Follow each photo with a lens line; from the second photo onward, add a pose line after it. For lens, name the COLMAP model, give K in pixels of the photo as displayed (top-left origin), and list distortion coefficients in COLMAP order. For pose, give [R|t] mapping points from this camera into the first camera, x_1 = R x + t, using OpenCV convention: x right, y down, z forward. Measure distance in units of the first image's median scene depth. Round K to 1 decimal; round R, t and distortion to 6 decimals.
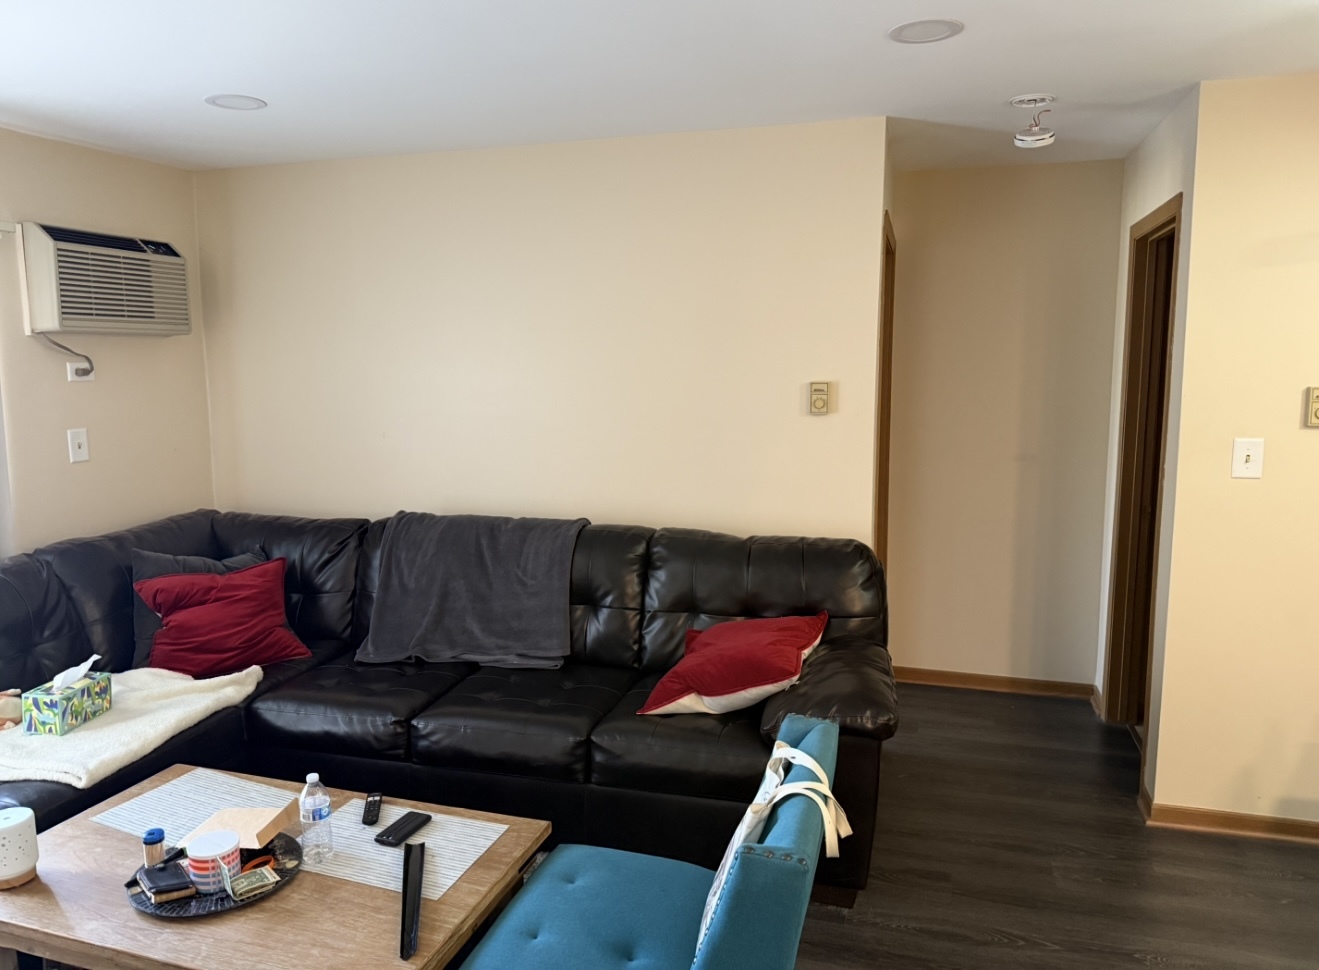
lens RADIAL K [[919.7, 0, 658.9], [0, 919.7, 474.0], [0, 0, 1]] dist [0.080394, -0.114235]
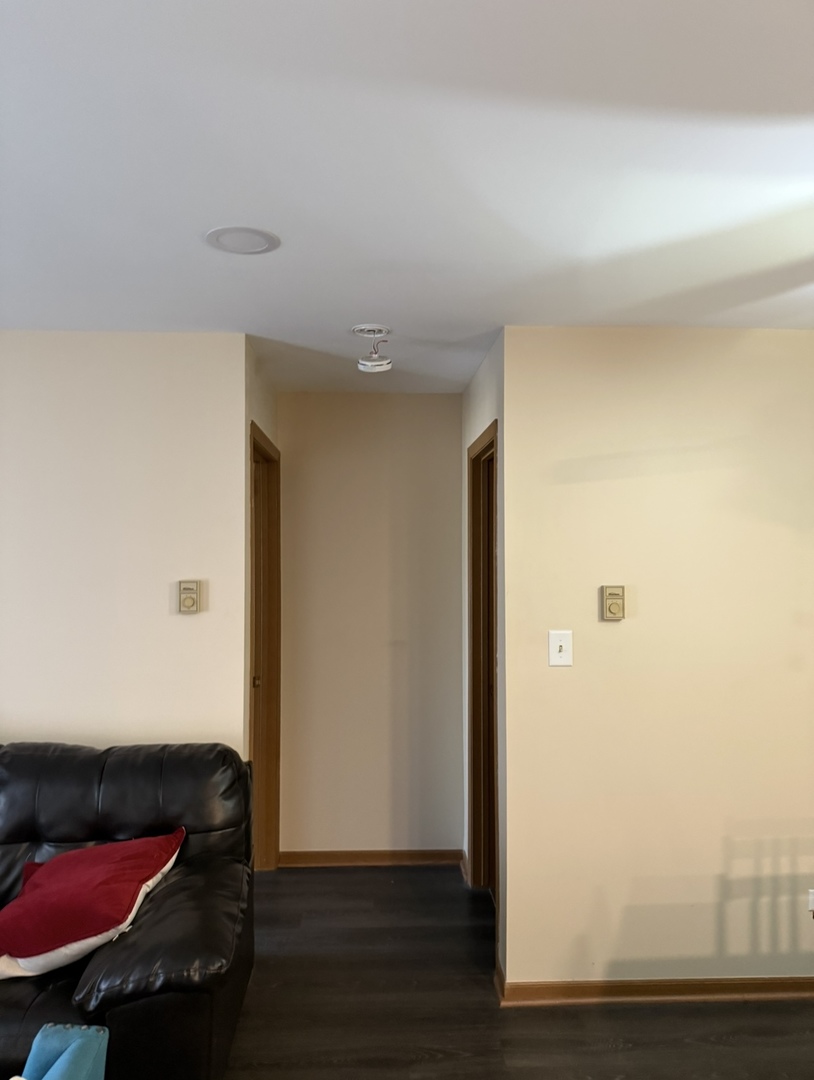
lens RADIAL K [[769.4, 0, 407.0], [0, 769.4, 520.7], [0, 0, 1]] dist [0.000593, -0.008930]
pose [[0.943248, 0.019202, 0.331532, 0.129809], [0.034200, 0.987402, -0.154492, -0.029856], [-0.330322, 0.157063, 0.930709, 0.151354]]
